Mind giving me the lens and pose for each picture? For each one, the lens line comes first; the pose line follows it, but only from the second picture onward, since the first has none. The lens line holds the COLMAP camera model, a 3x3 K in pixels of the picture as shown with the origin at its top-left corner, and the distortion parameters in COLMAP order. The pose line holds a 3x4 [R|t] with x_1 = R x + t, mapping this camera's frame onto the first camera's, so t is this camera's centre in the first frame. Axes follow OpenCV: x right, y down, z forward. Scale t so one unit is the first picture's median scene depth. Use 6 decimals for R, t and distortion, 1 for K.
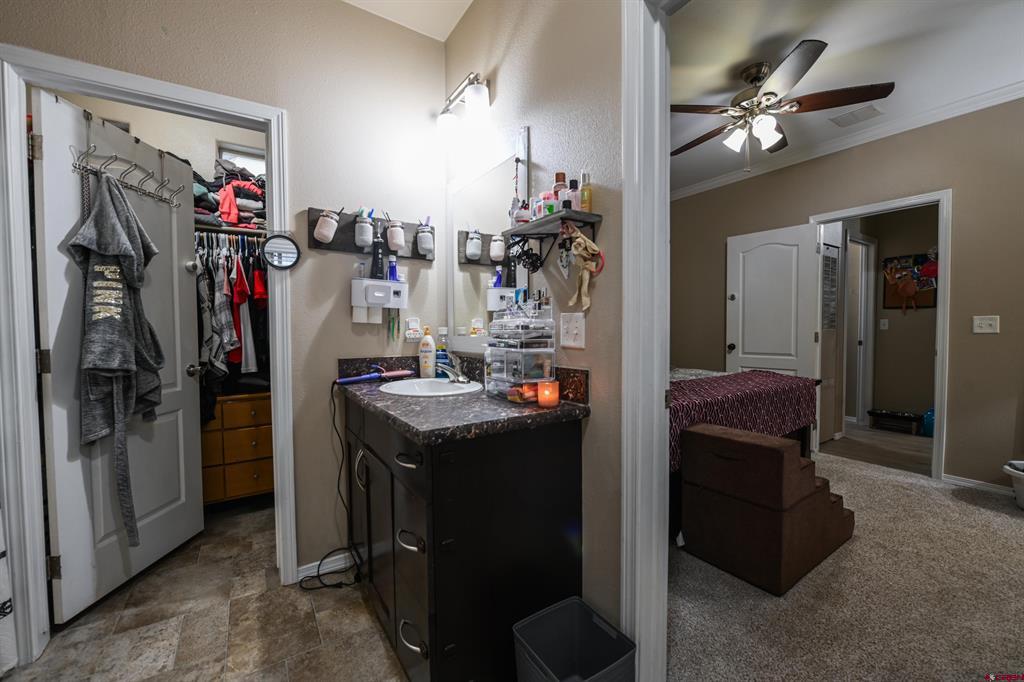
lens RADIAL K [[404.6, 0, 512.2], [0, 404.6, 342.4], [0, 0, 1]] dist [-0.009322, -0.000030]
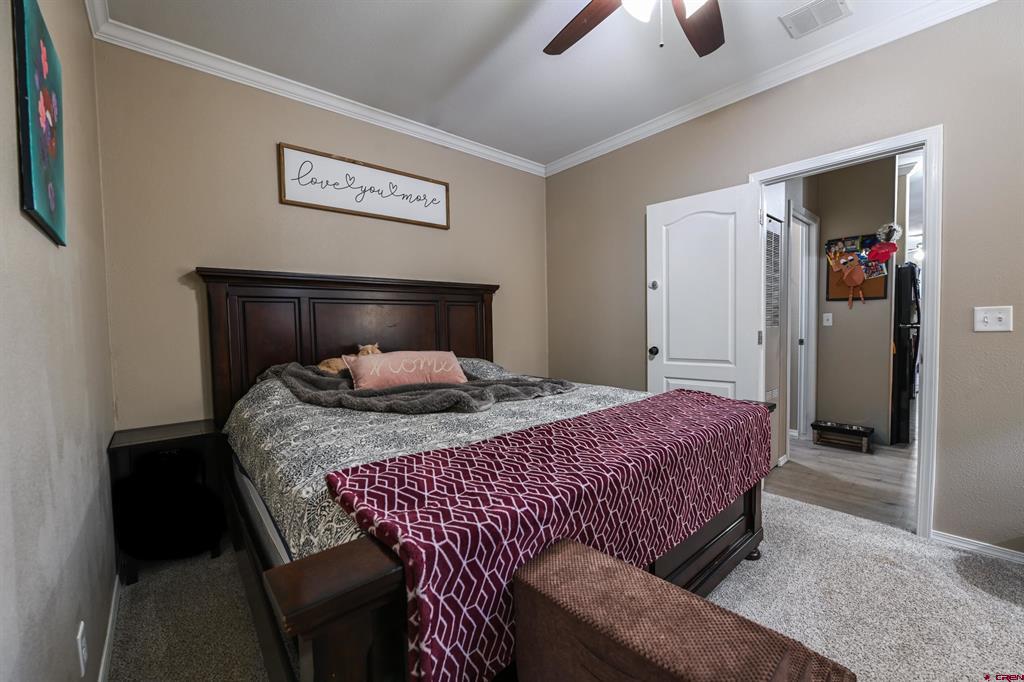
lens RADIAL K [[404.6, 0, 512.2], [0, 404.6, 342.4], [0, 0, 1]] dist [-0.009322, -0.000030]
pose [[0.990695, -0.016383, 0.135112, 0.181804], [0.015715, 0.999858, 0.006011, -0.014227], [-0.135192, -0.003832, 0.990812, 0.291120]]
